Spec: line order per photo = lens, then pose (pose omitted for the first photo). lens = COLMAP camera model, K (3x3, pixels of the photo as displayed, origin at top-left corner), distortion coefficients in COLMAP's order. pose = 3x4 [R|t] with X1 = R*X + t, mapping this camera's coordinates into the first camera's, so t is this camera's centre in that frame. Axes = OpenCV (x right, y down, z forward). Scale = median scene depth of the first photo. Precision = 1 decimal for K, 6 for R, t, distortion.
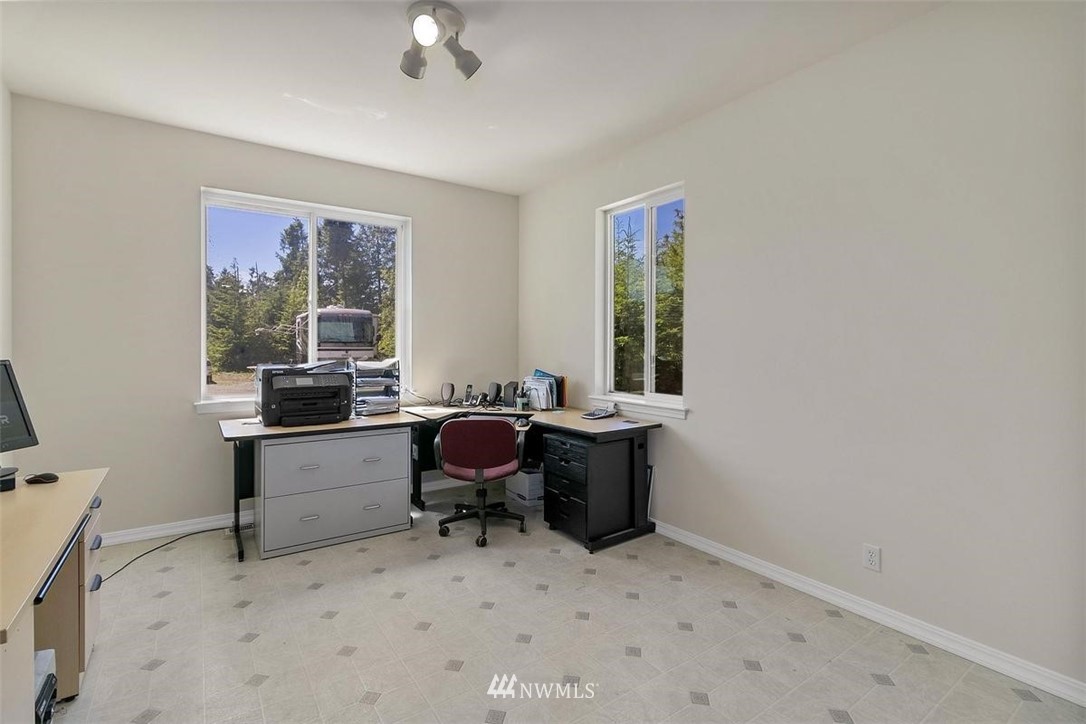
lens RADIAL K [[500.1, 0, 544.3], [0, 500.1, 347.1], [0, 0, 1]] dist [-0.000213, 0.000051]
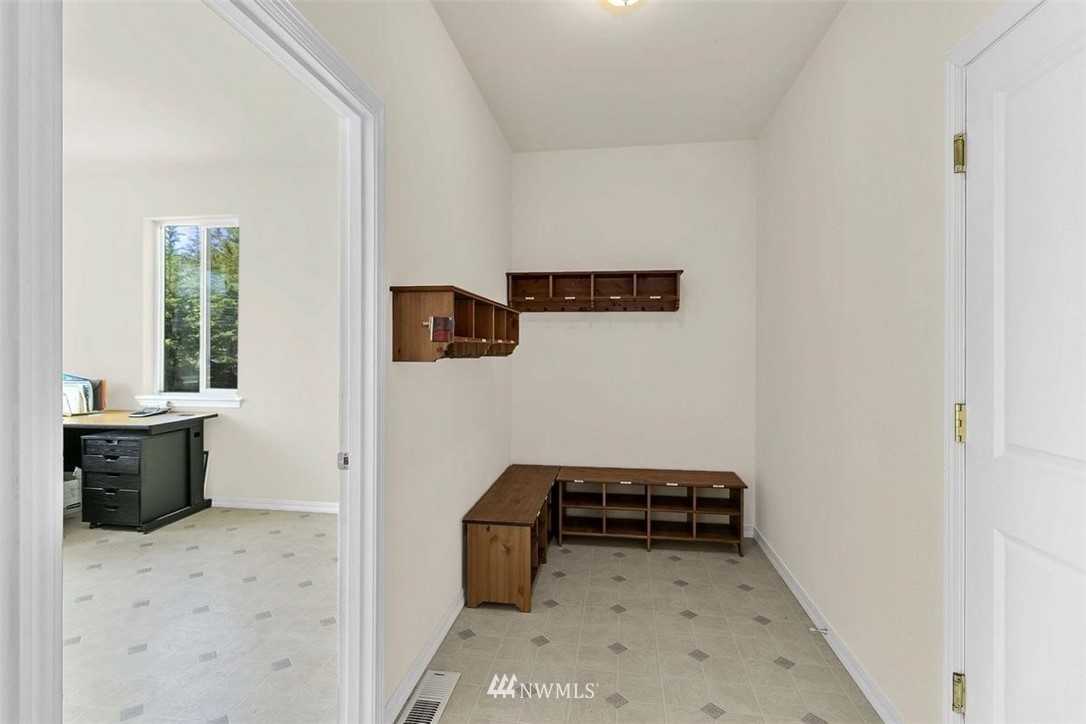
lens RADIAL K [[500.1, 0, 544.3], [0, 500.1, 347.1], [0, 0, 1]] dist [-0.000213, 0.000051]
pose [[0.682418, 0.002063, 0.730959, -0.101220], [0.003486, 0.999975, -0.006077, 0.003923], [-0.730953, 0.006695, 0.682395, -0.366448]]
